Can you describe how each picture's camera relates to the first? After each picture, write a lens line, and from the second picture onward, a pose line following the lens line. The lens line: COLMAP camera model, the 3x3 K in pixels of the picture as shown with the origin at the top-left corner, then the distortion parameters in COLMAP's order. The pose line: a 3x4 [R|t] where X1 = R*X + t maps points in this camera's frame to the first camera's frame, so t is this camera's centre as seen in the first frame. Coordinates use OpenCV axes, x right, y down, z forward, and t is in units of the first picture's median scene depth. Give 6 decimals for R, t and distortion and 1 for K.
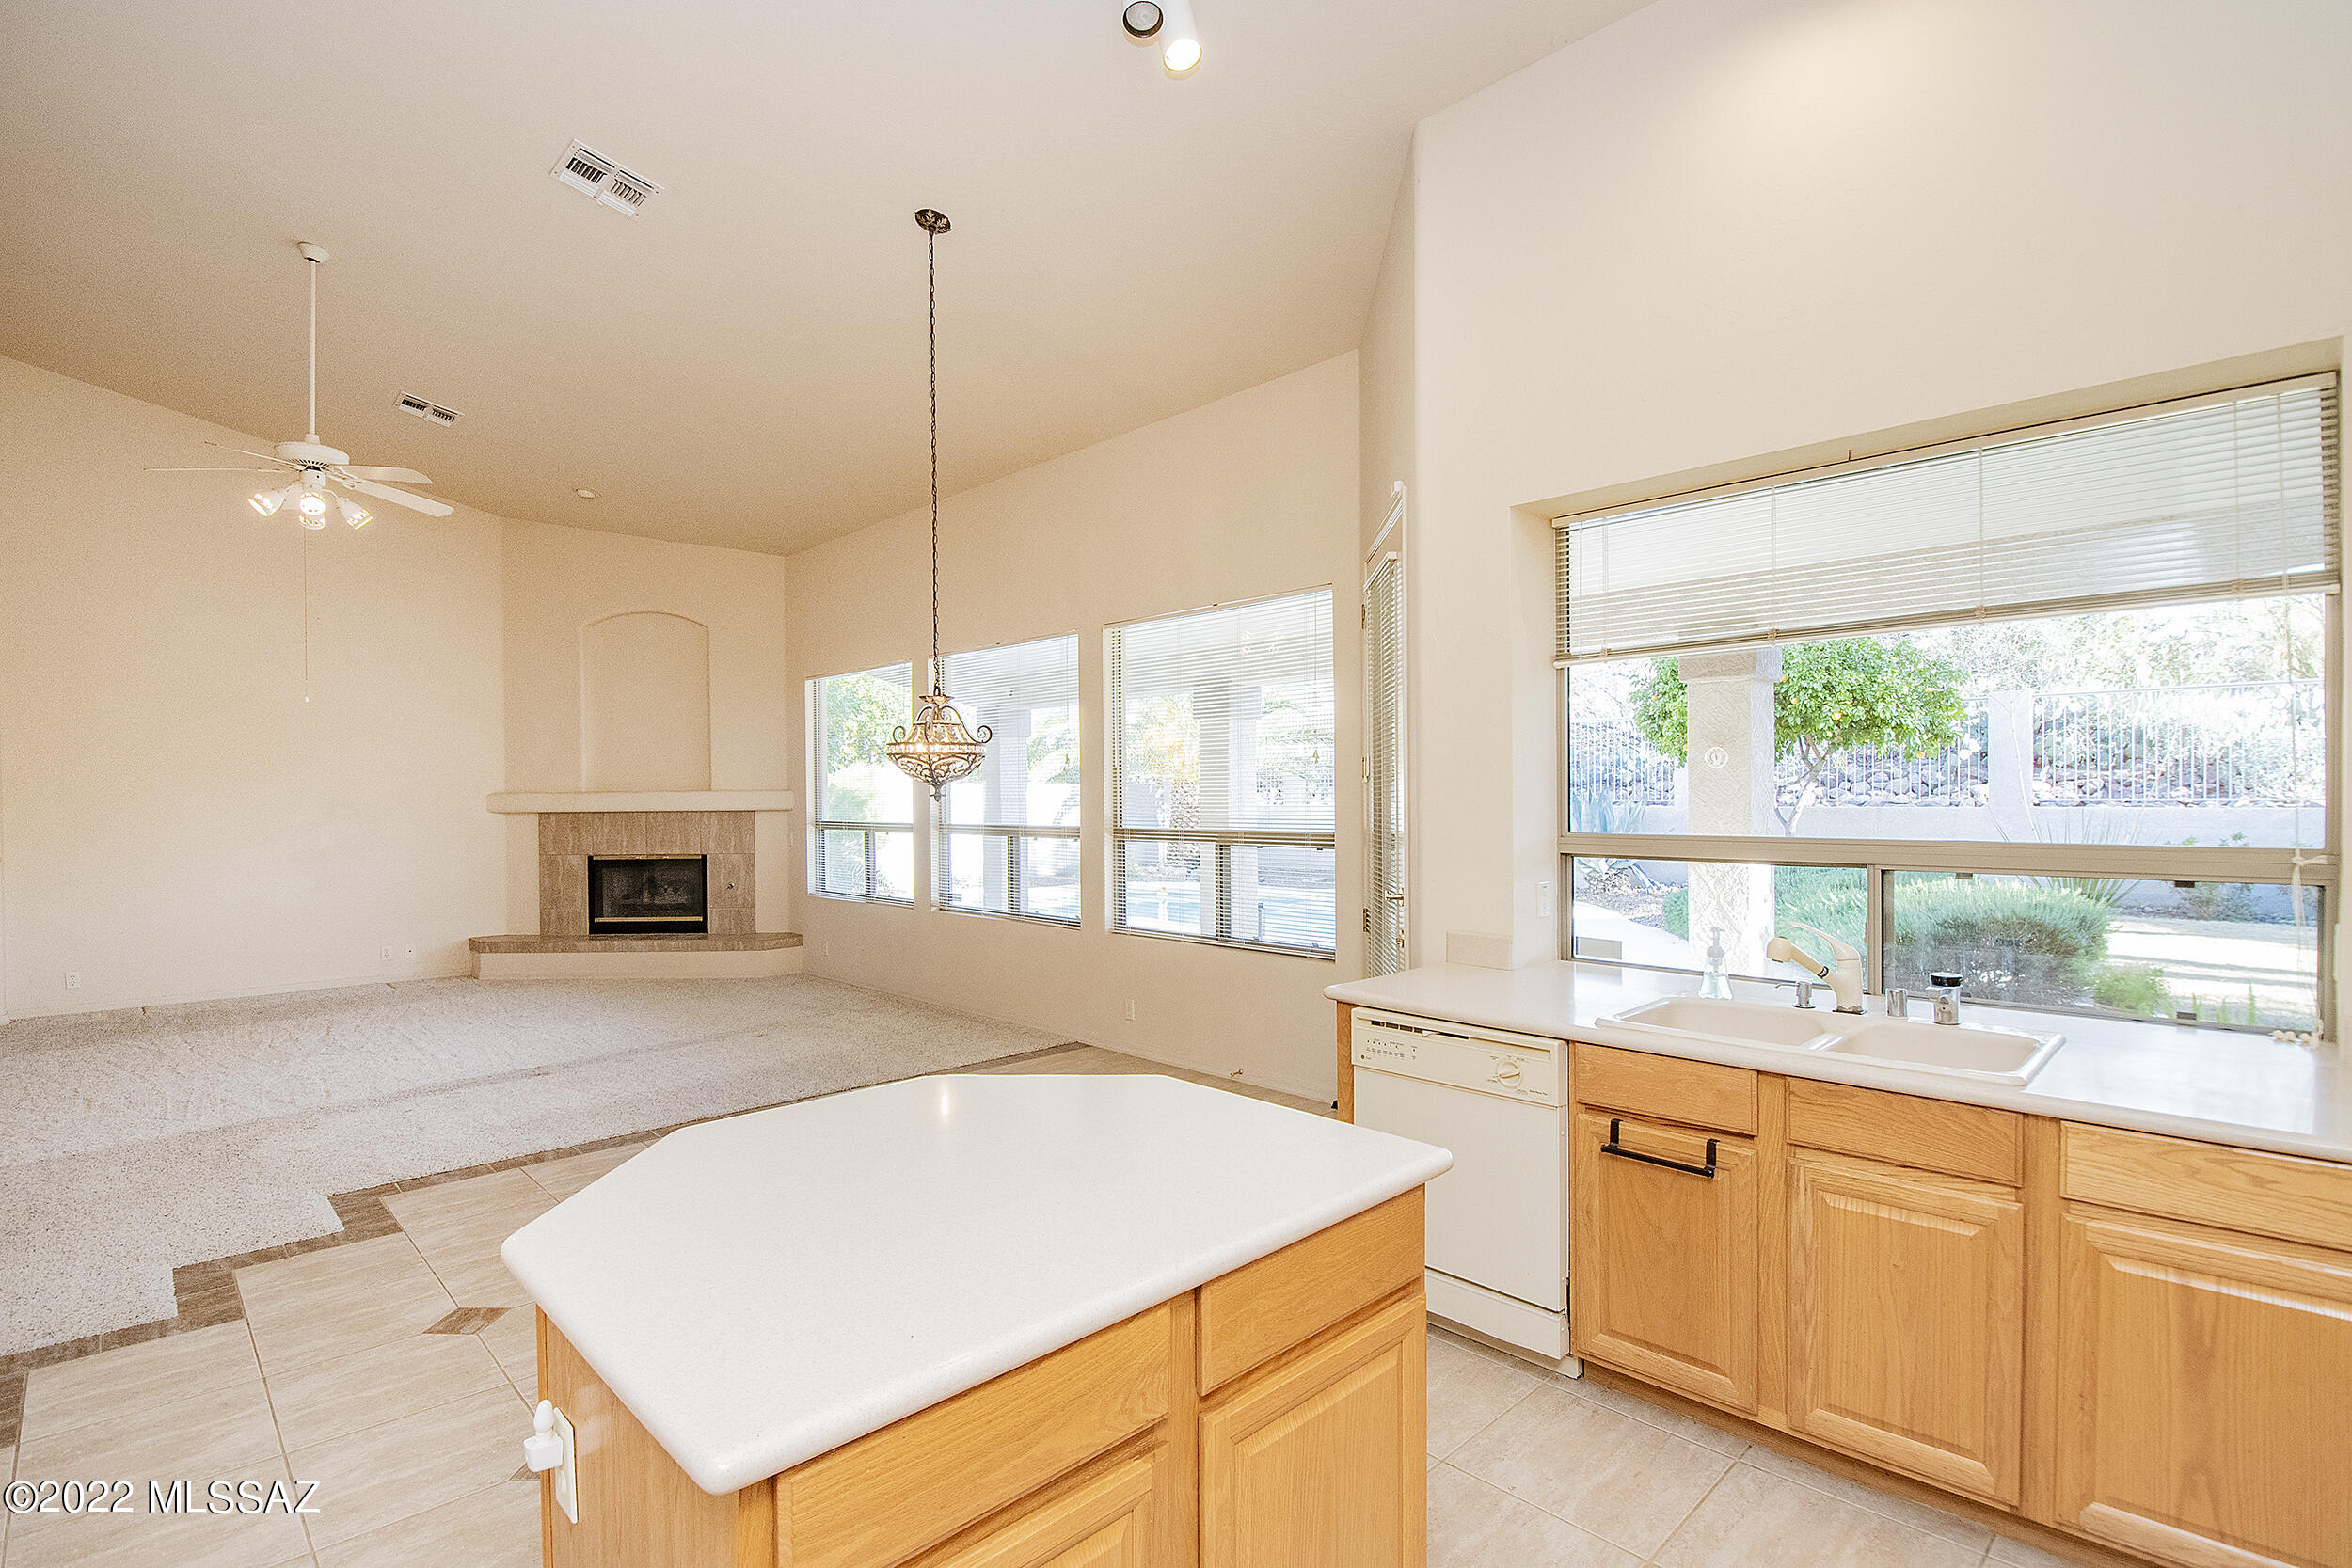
lens RADIAL K [[1127.8, 0, 1226.7], [0, 1127.8, 815.7], [0, 0, 1]] dist [-0.017324, -0.003605]
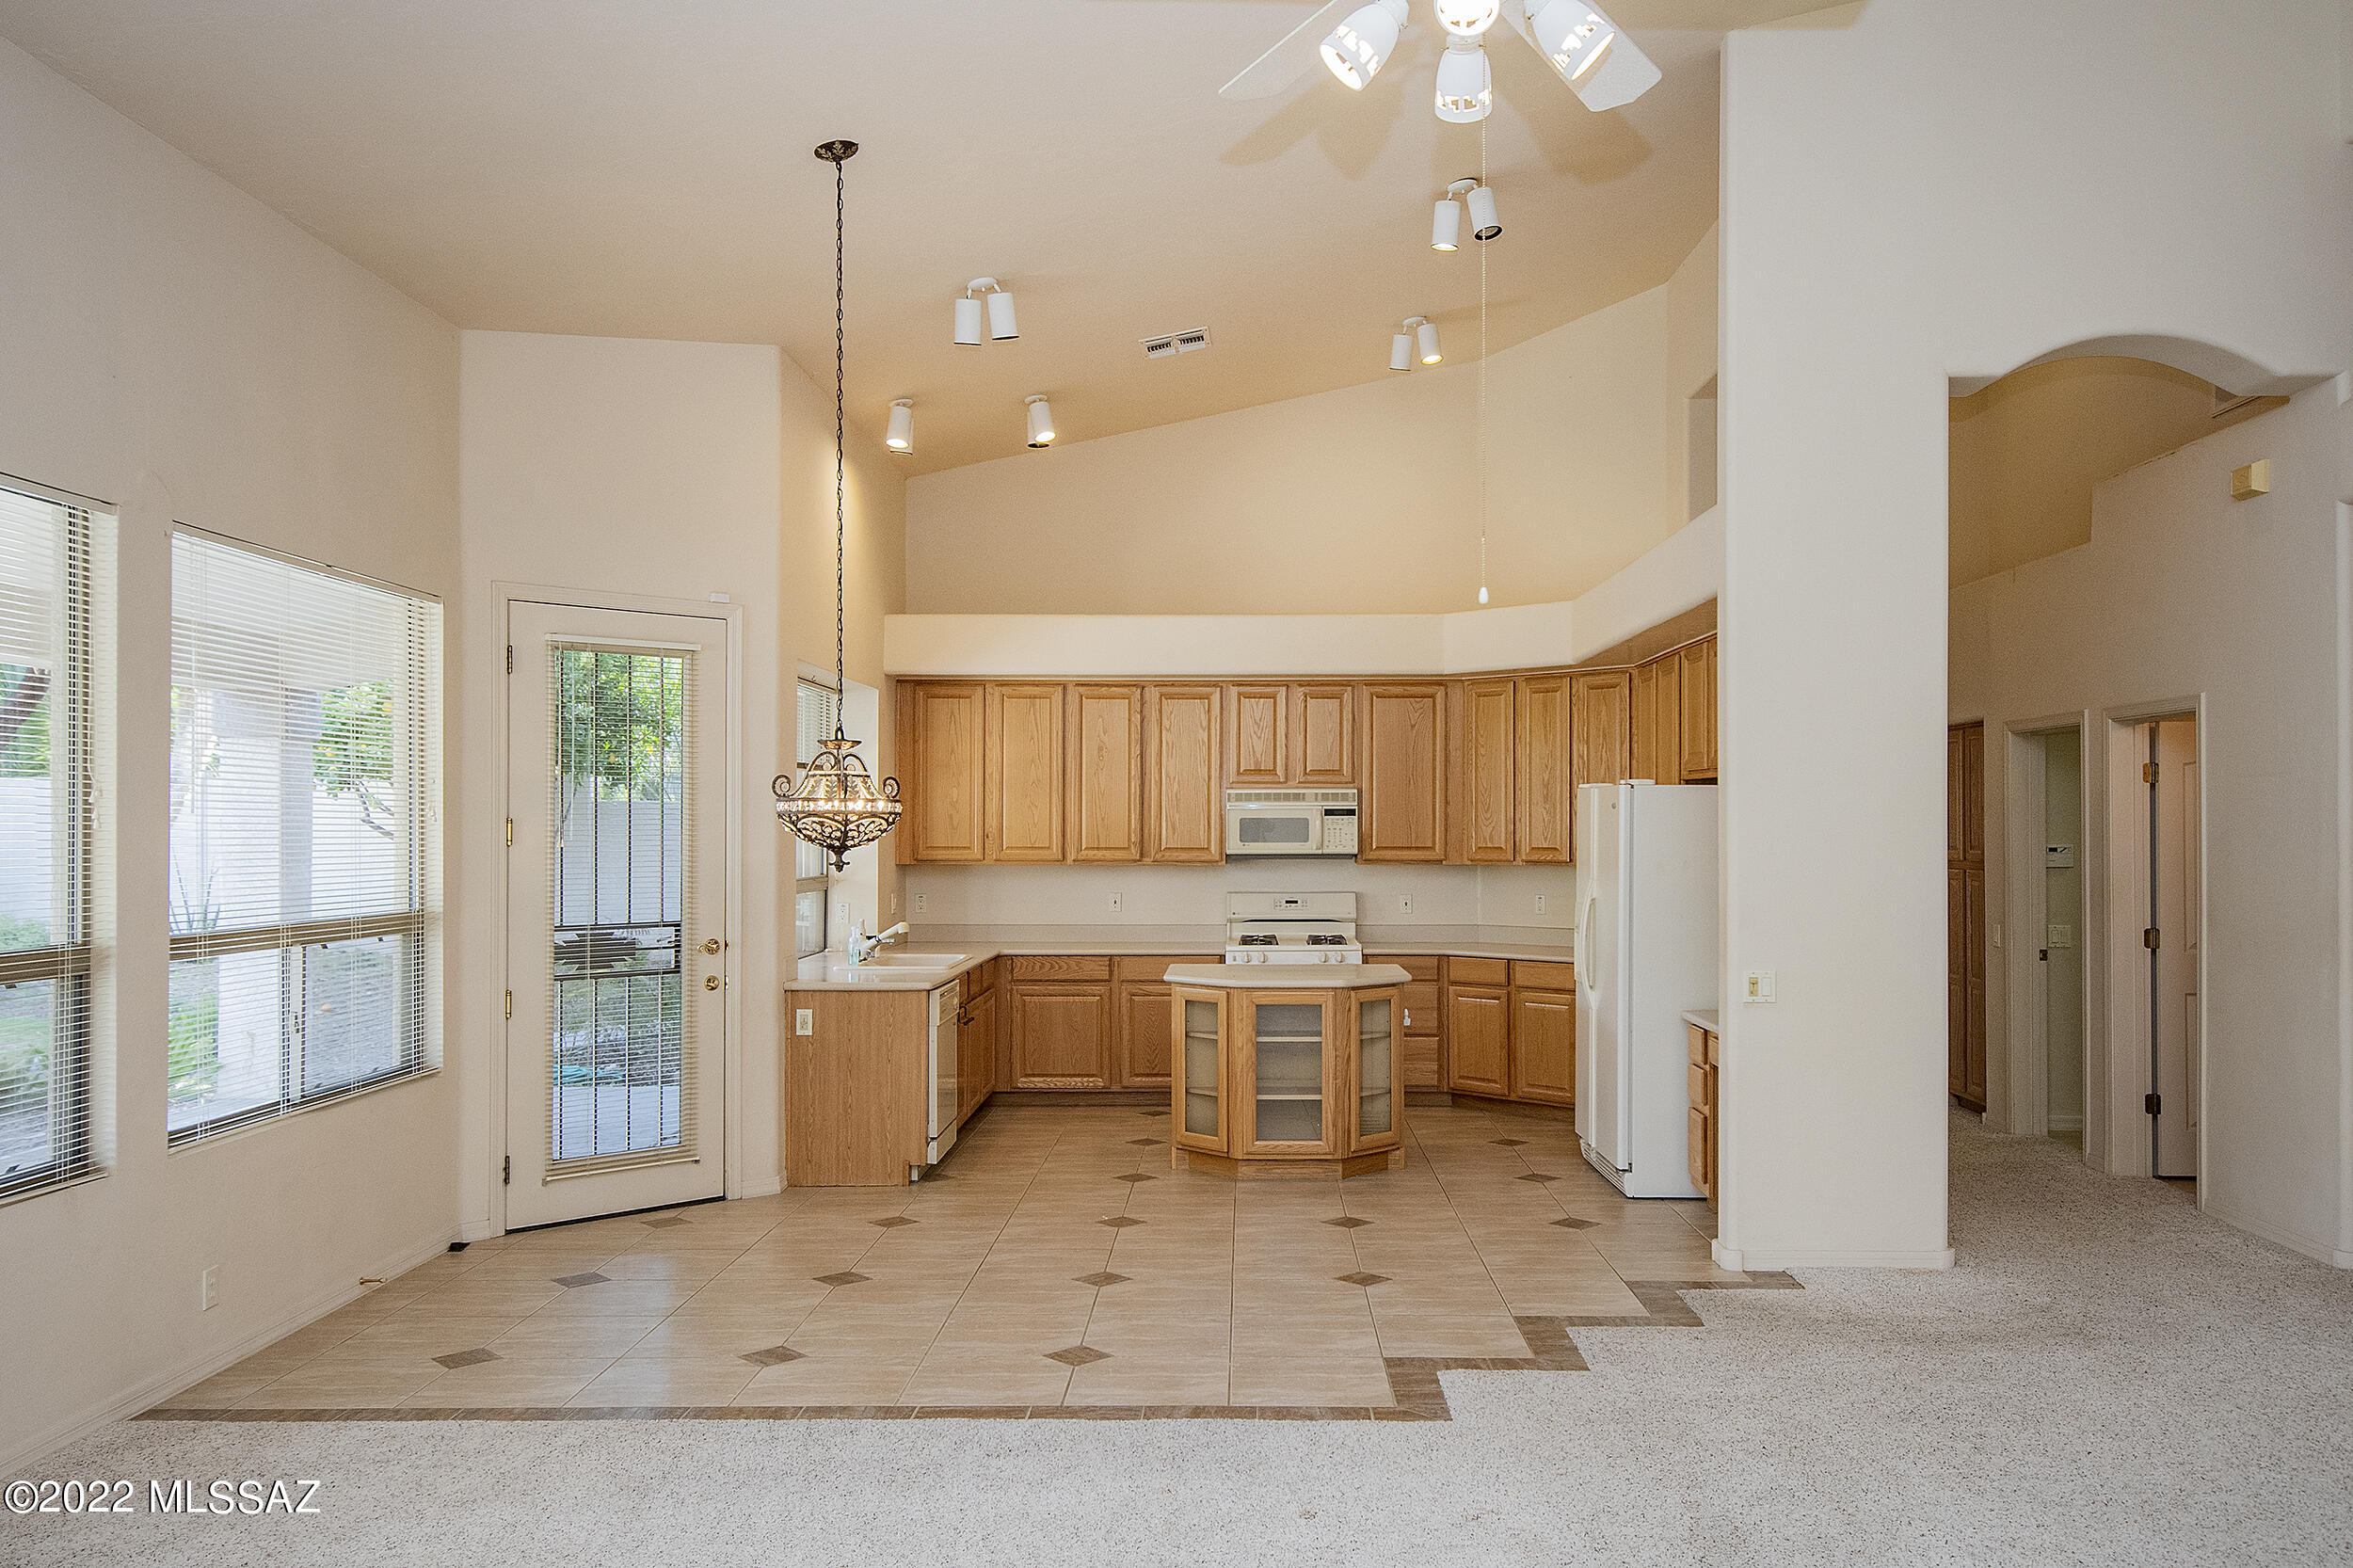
lens RADIAL K [[1768.0, 0, 1266.2], [0, 1768.0, 808.4], [0, 0, 1]] dist [0.024226, -0.019320]
pose [[-0.705531, 0.016802, 0.708479, -0.695681], [0.021471, 0.999767, -0.002328, -0.023925], [-0.708353, 0.013569, -0.705728, 0.851328]]
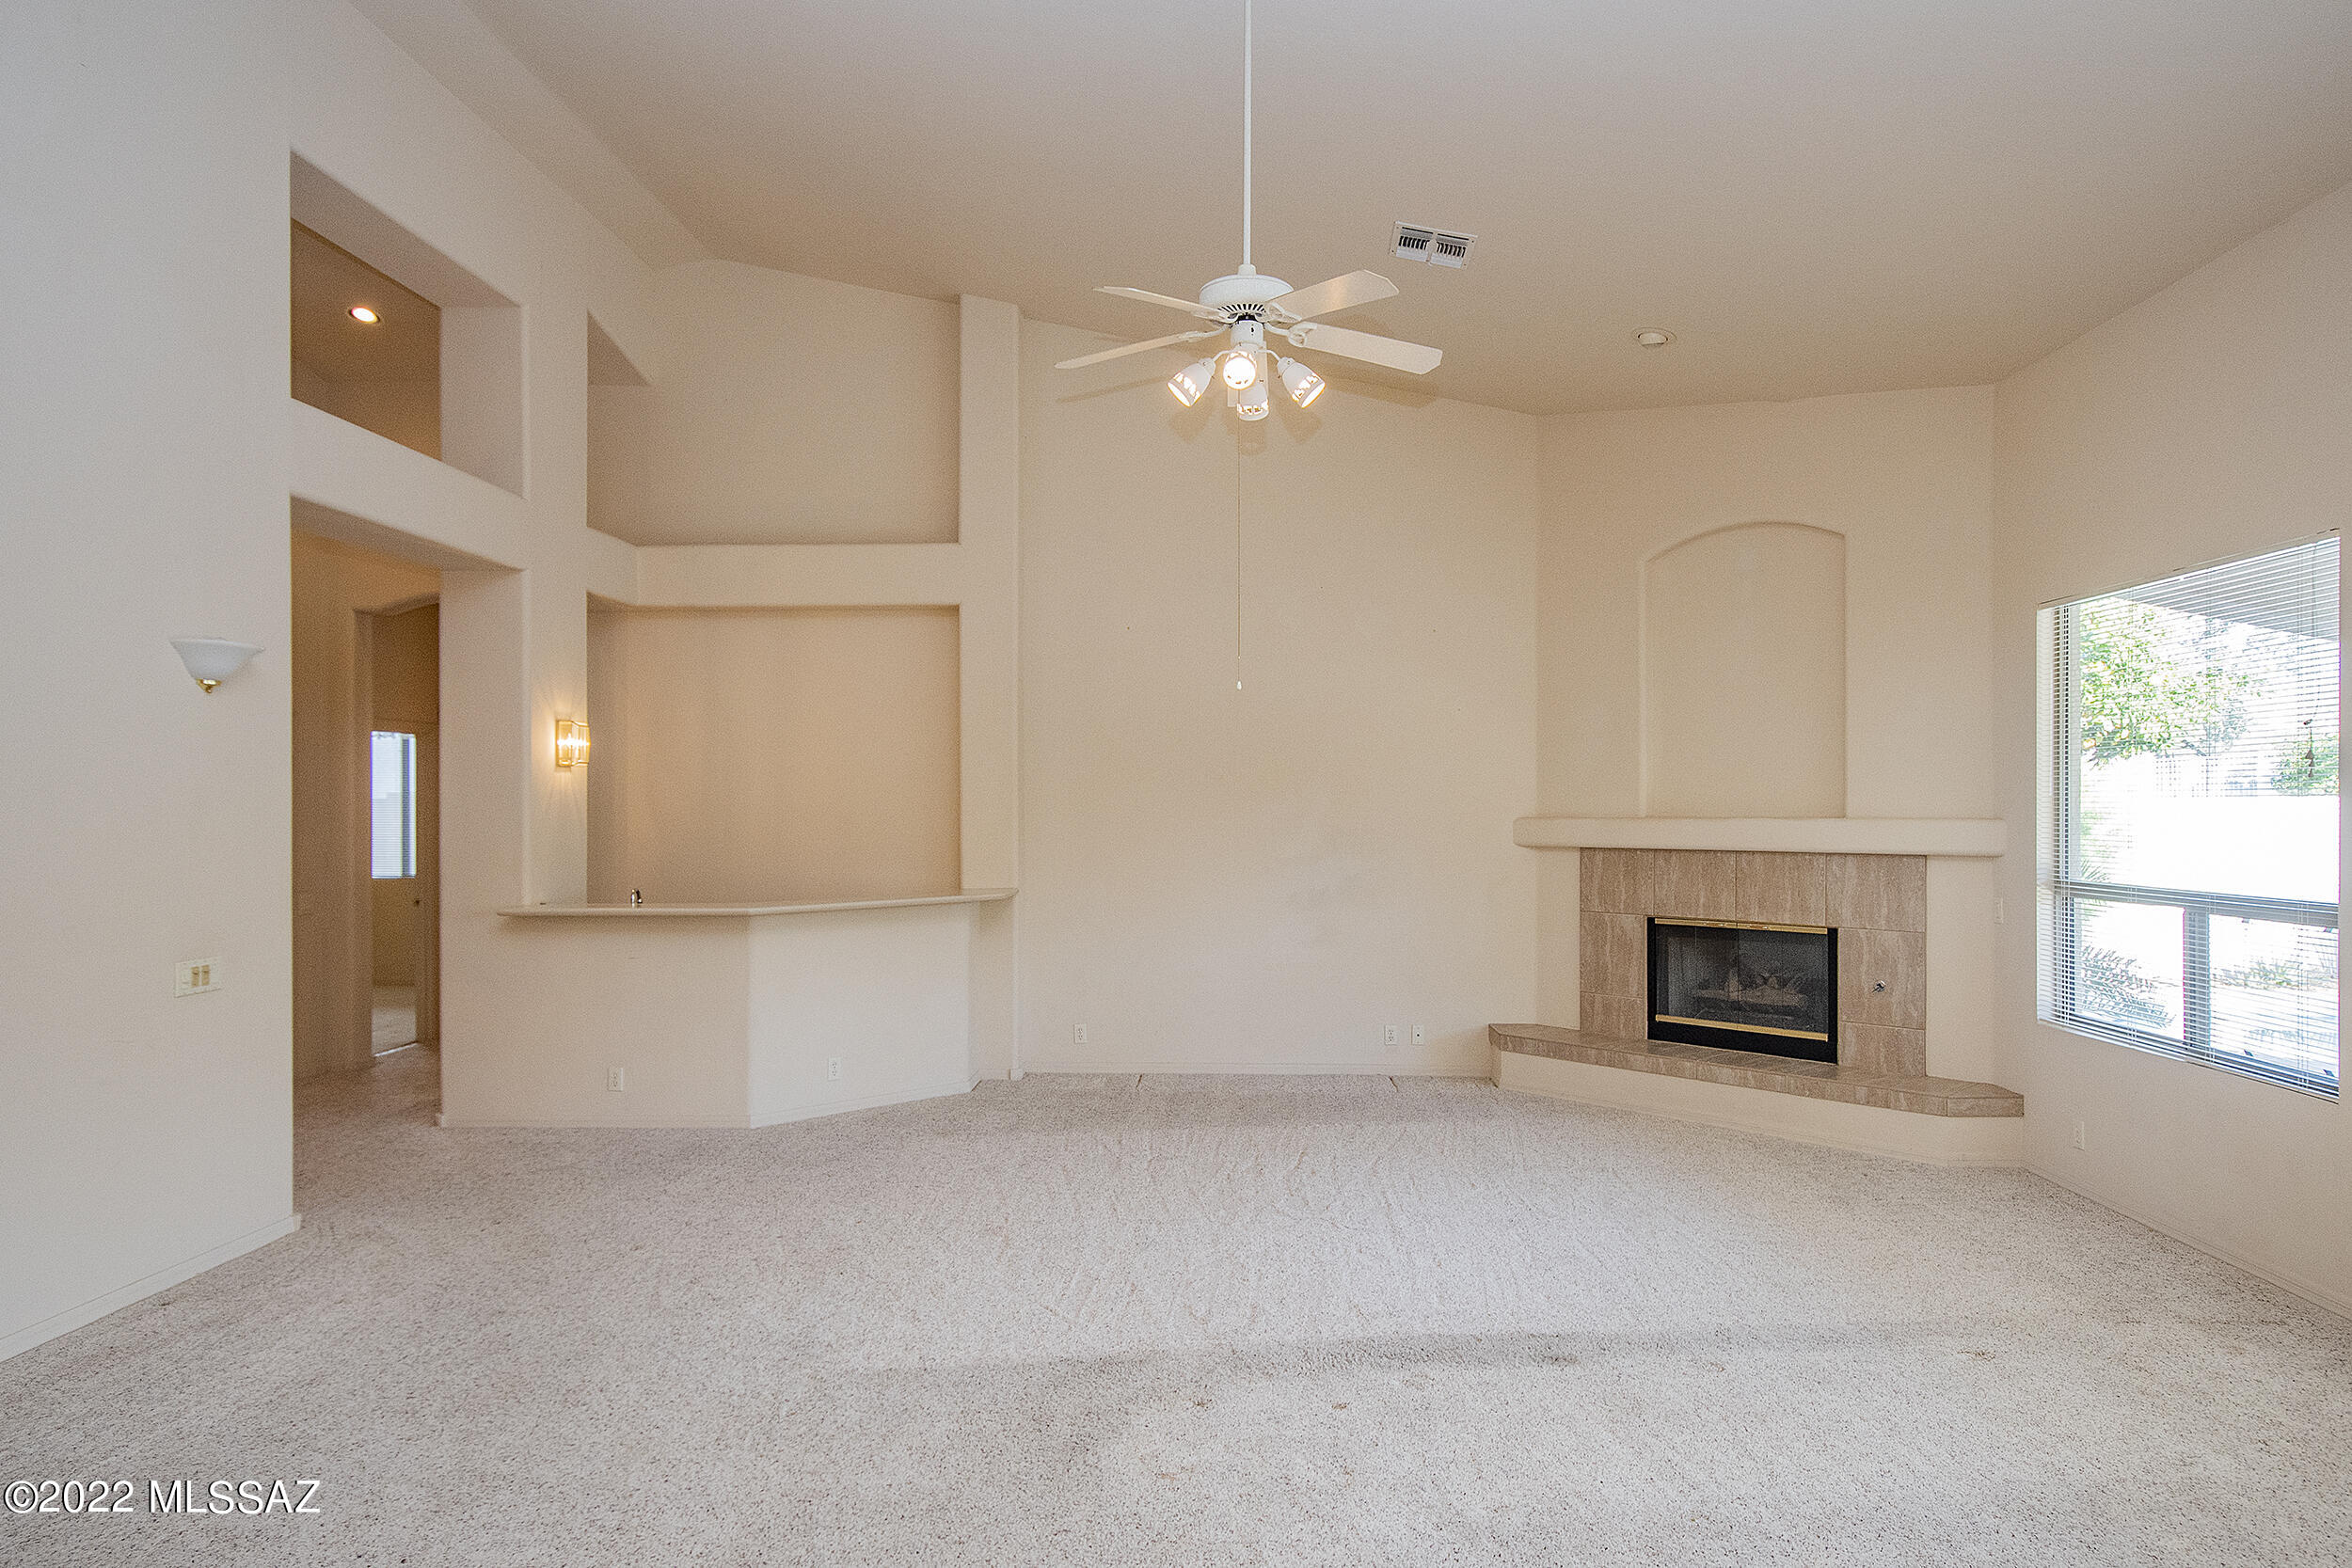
lens RADIAL K [[1375.9, 0, 1198.7], [0, 1375.9, 813.8], [0, 0, 1]] dist [0.012567, -0.018961]
pose [[0.672251, 0.009721, -0.740259, -0.162167], [-0.014716, 0.999892, -0.000234, -0.019762], [0.740177, 0.011051, 0.672322, 0.284182]]
